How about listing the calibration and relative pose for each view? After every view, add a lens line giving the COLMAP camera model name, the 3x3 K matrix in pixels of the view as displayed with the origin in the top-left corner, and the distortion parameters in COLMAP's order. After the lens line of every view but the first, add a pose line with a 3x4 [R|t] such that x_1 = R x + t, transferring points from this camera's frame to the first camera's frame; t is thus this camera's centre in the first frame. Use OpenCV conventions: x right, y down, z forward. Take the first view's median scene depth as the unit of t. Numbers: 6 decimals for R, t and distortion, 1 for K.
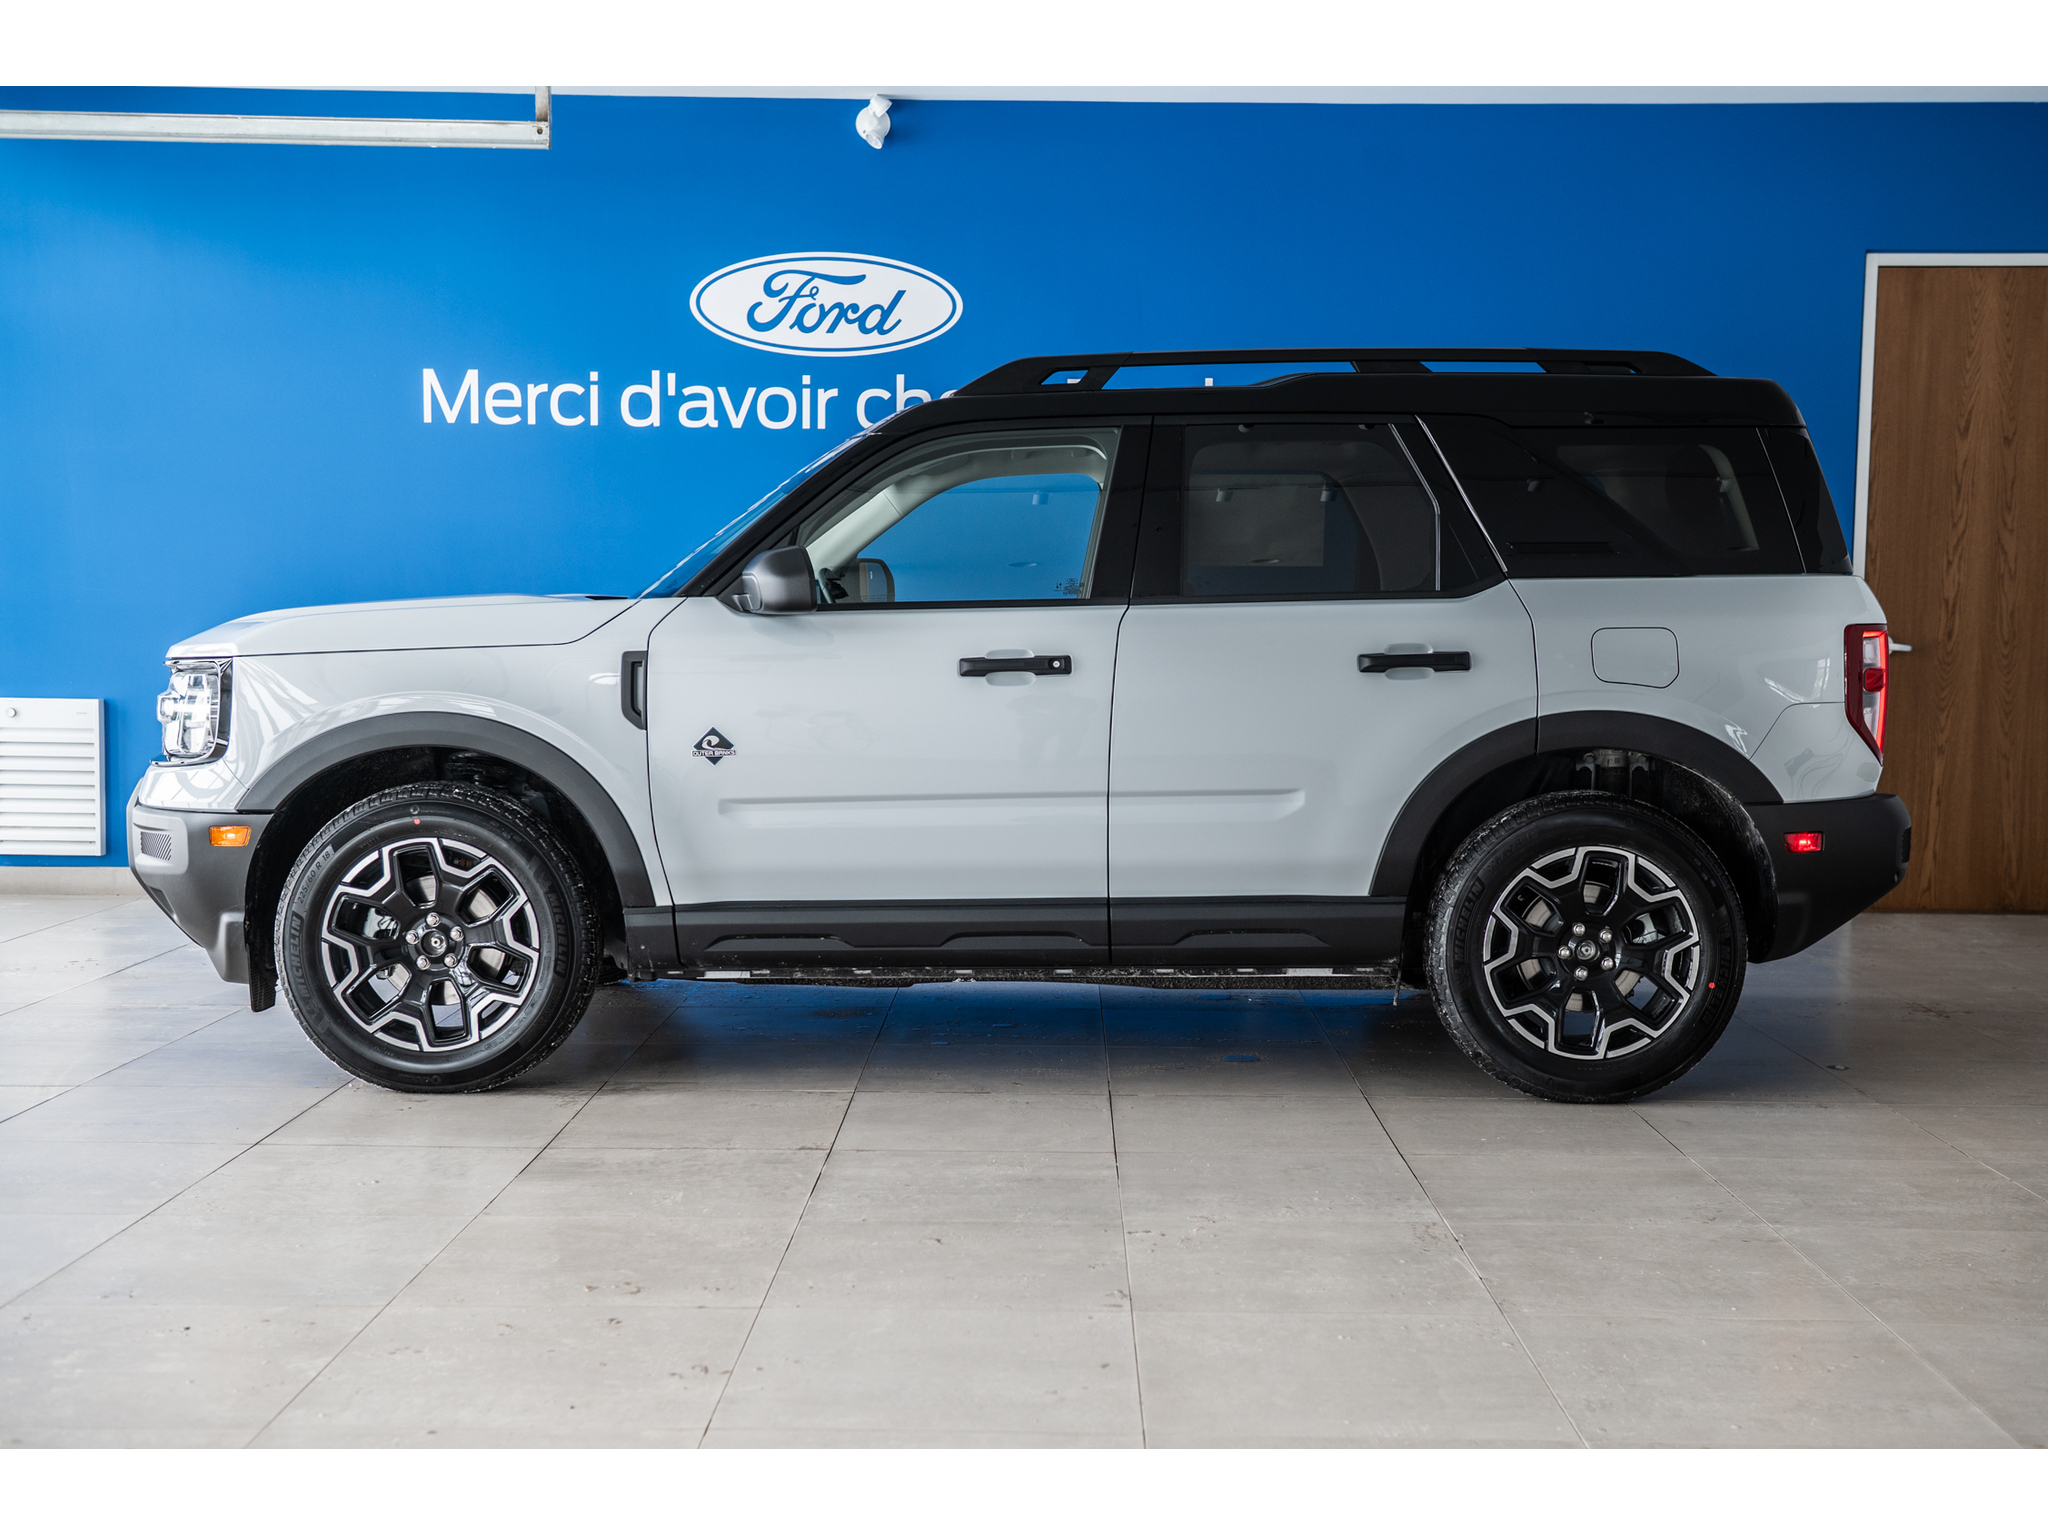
lens RADIAL K [[2297.1, 0, 889.7], [0, 2297.1, 815.1], [0, 0, 1]] dist [0.050967, 0.000000]
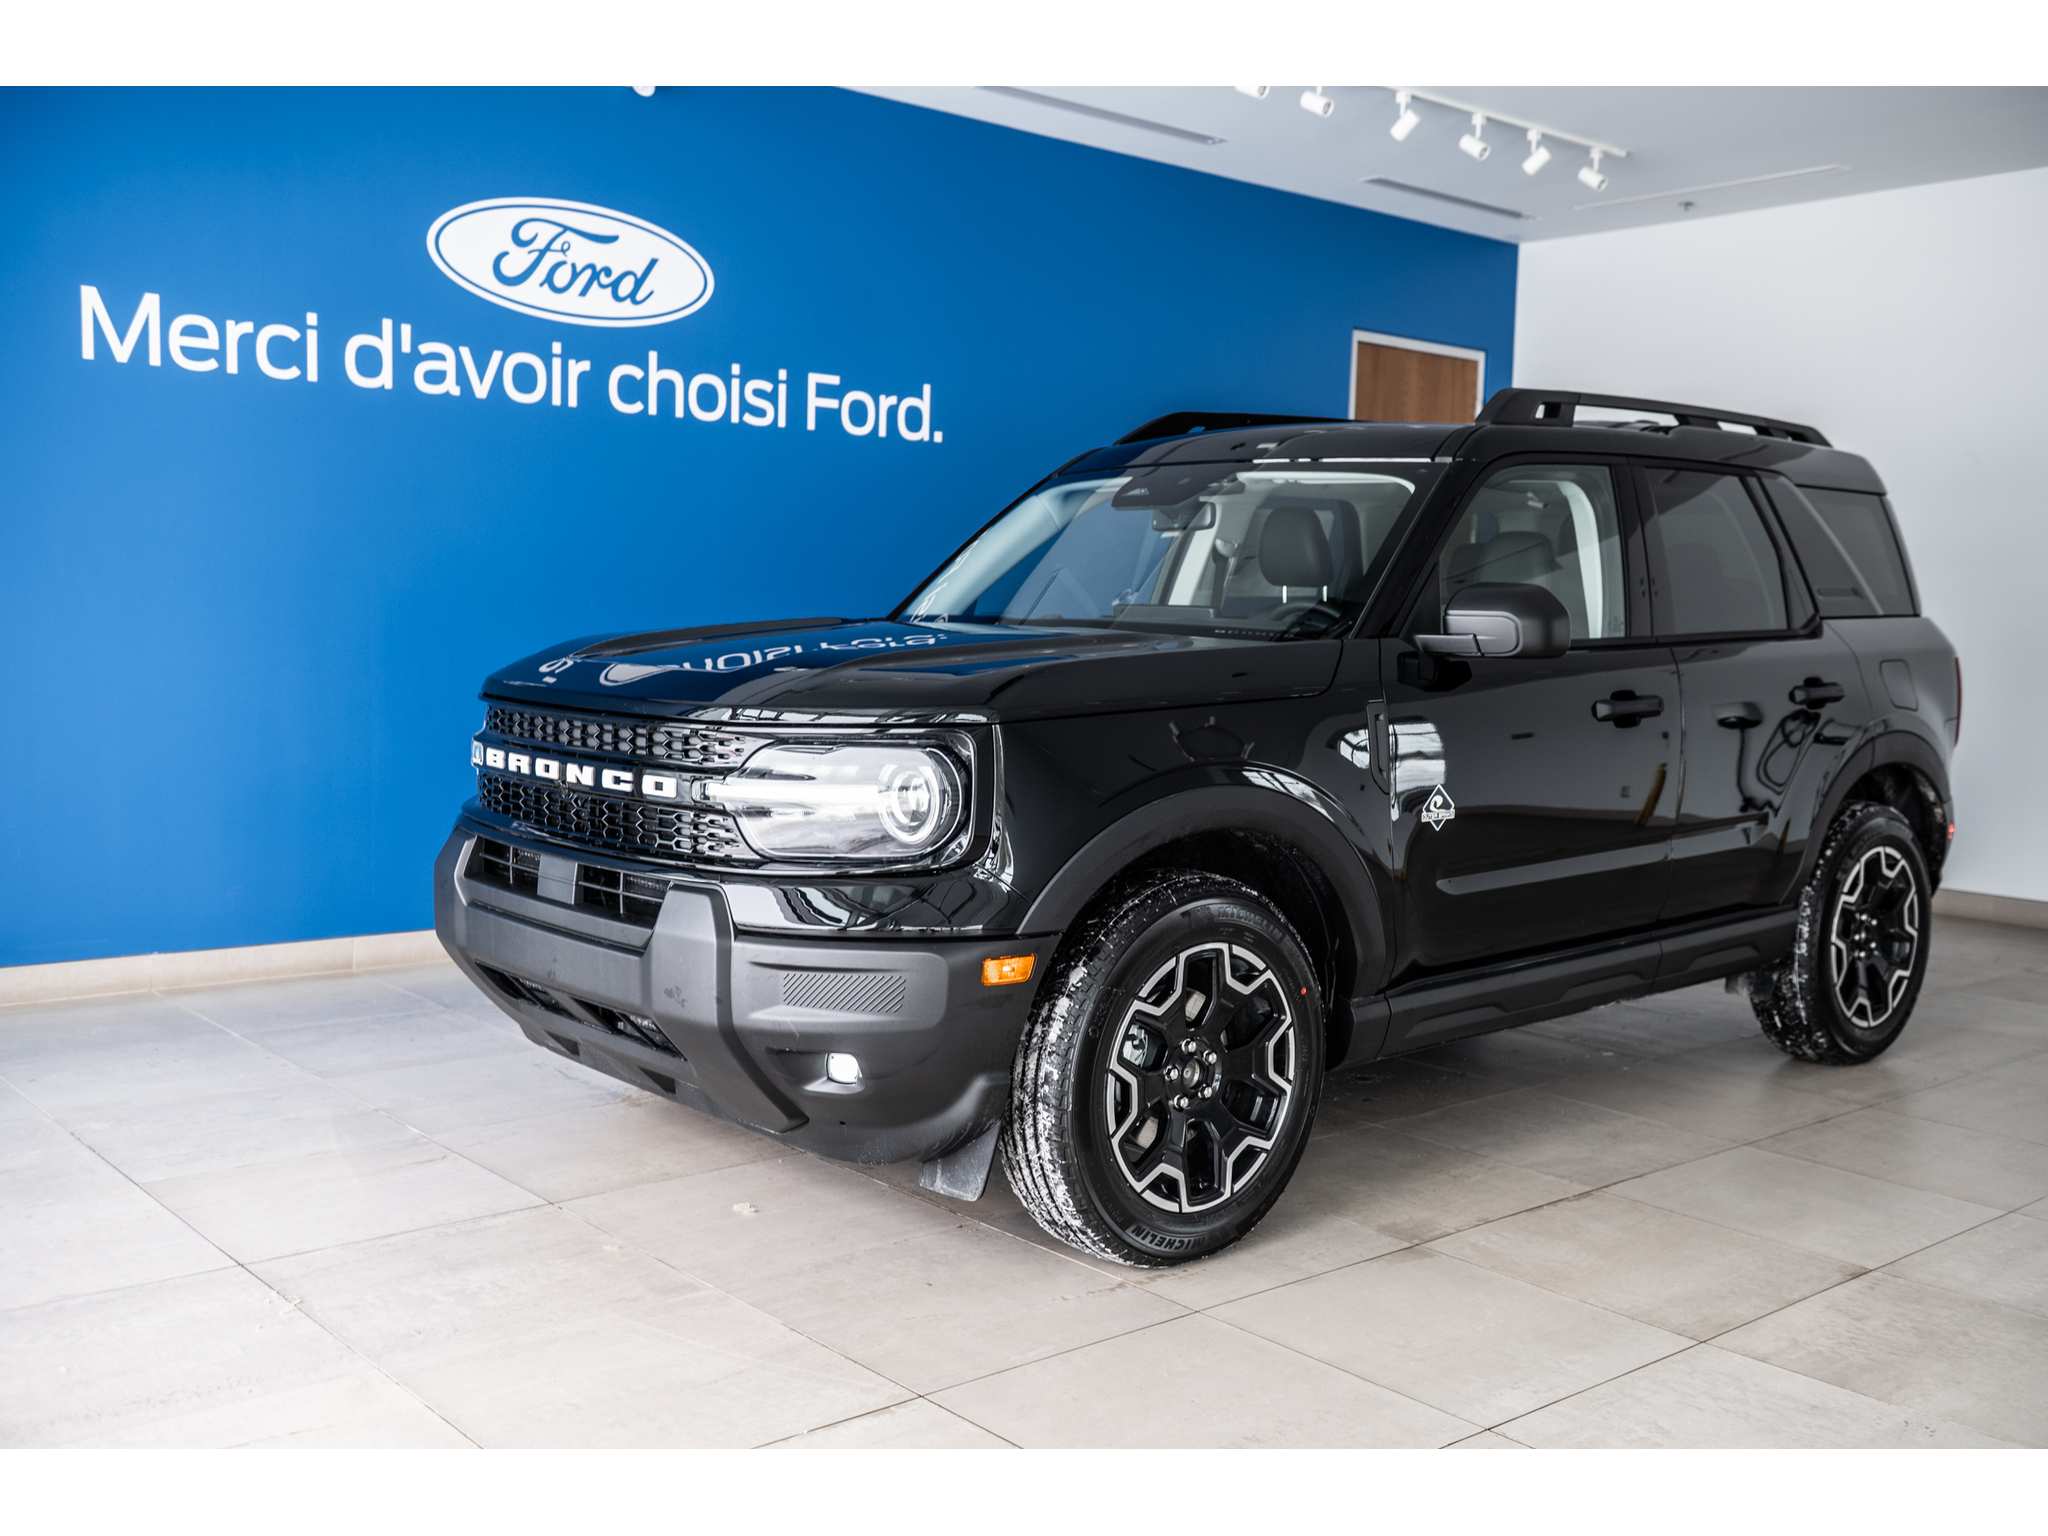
lens RADIAL K [[1969.4, 0, 1042.5], [0, 1969.4, 786.9], [0, 0, 1]] dist [0.000529, 0.000000]
pose [[0.769005, -0.047907, 0.637445, -0.374917], [0.042958, 0.998807, 0.023241, -0.034374], [-0.637797, 0.009511, 0.770145, 0.317949]]
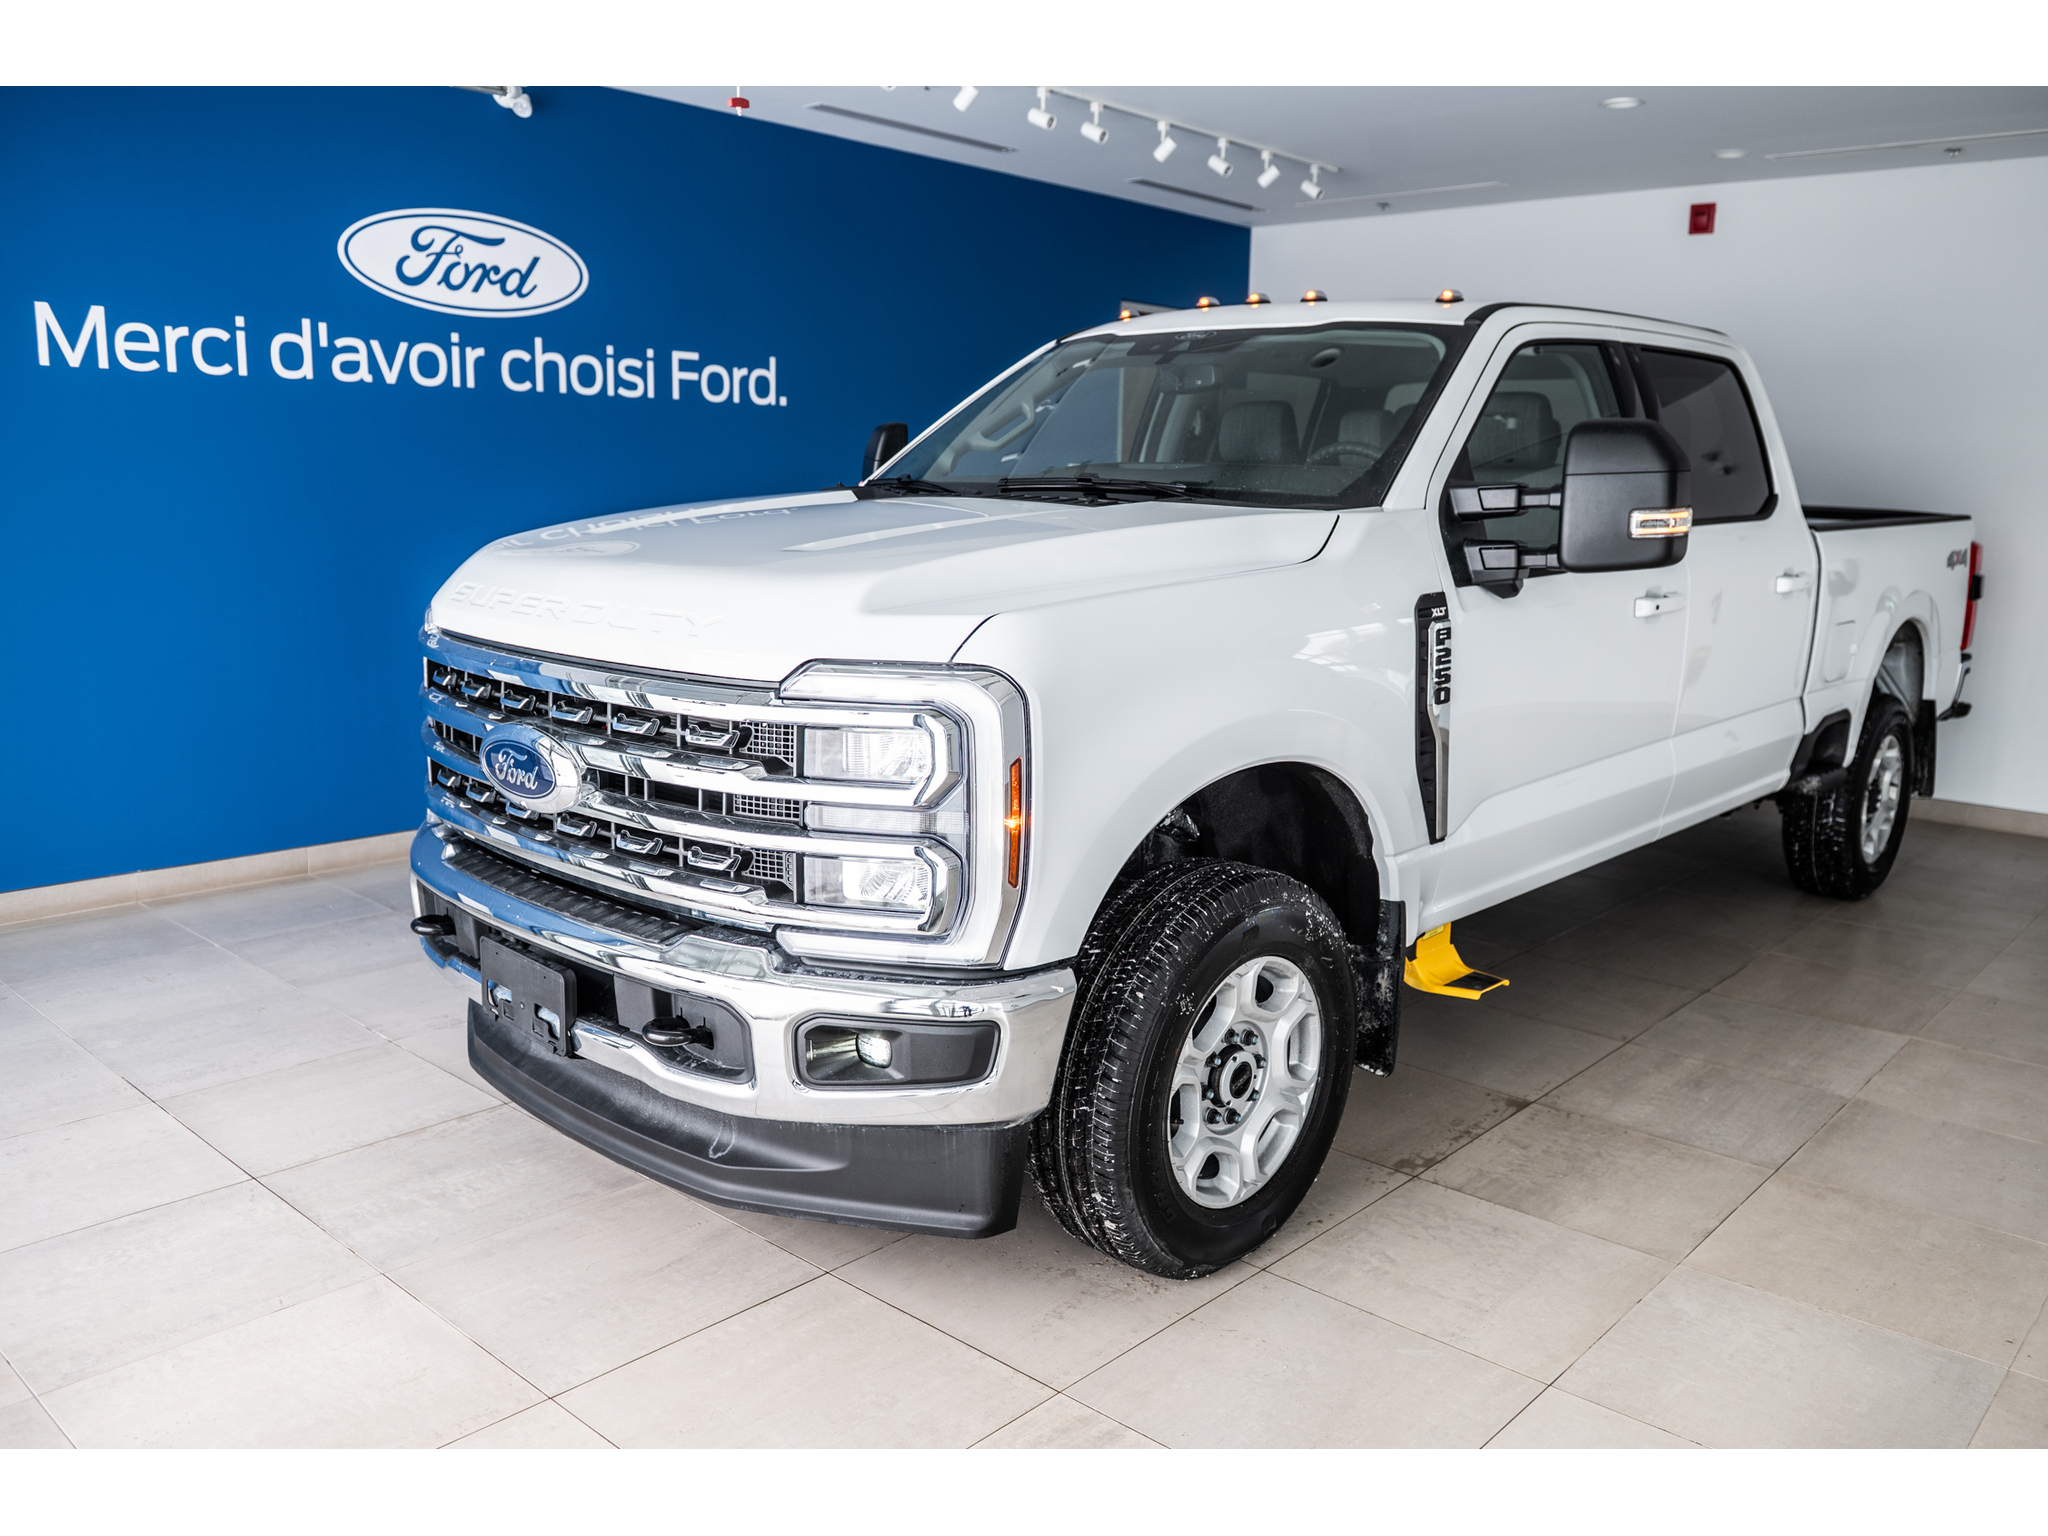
lens RADIAL K [[1598.7, 0, 1081.5], [0, 1598.7, 788.6], [0, 0, 1]] dist [-0.056752, 0.001777]
pose [[0.673057, -0.135926, 0.726993, -0.380951], [0.055544, 0.989480, 0.133579, -0.070914], [-0.737502, -0.049526, 0.673526, 0.323254]]
